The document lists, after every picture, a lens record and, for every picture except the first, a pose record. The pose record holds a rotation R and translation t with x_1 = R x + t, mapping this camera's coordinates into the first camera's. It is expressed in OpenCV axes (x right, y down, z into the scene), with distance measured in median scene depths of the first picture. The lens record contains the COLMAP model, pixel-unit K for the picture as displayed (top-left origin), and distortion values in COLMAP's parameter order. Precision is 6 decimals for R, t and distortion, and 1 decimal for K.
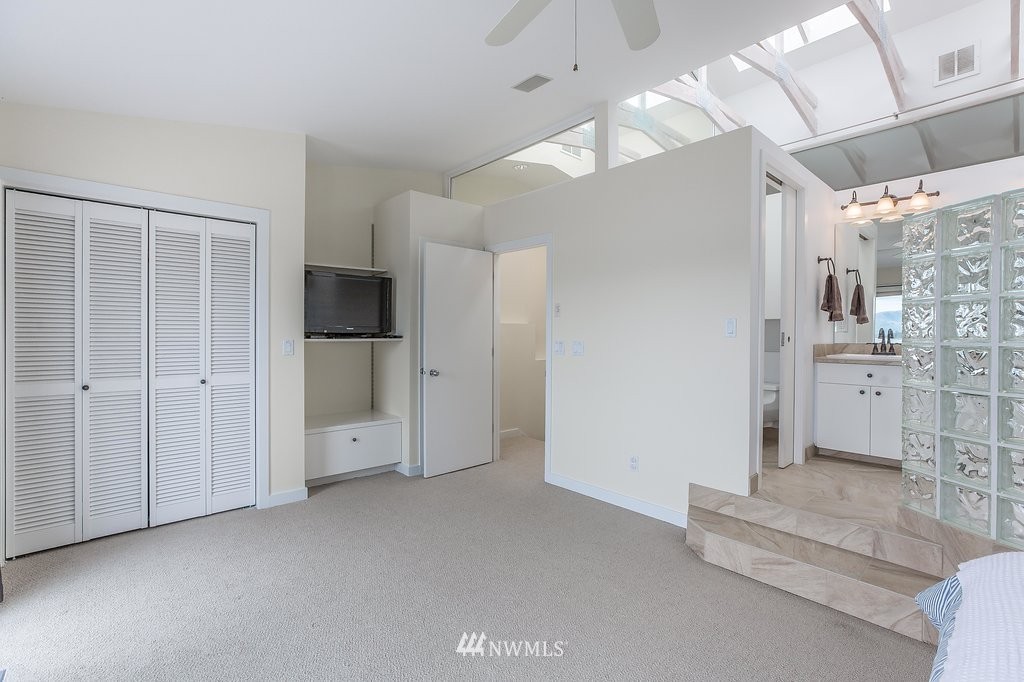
lens RADIAL K [[462.6, 0, 511.6], [0, 462.6, 333.6], [0, 0, 1]] dist [-0.030577, 0.014427]
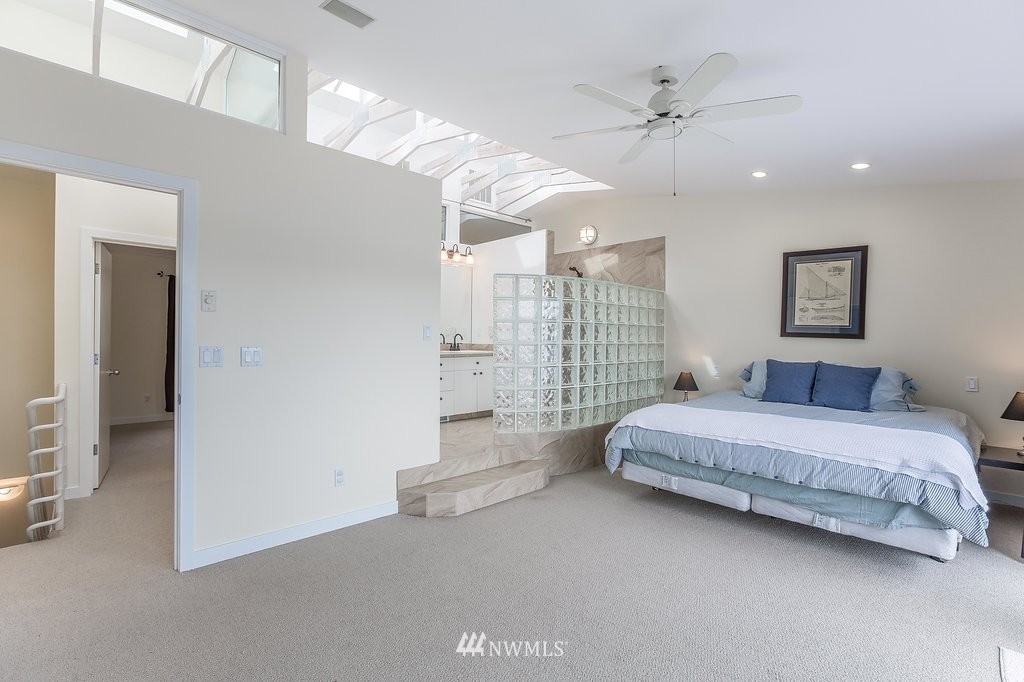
lens RADIAL K [[462.6, 0, 511.6], [0, 462.6, 333.6], [0, 0, 1]] dist [-0.030577, 0.014427]
pose [[-0.023851, 0.004442, 0.999706, -0.880726], [-0.010351, 0.999935, -0.004690, -0.008219], [-0.999662, -0.010460, -0.023804, 0.895774]]
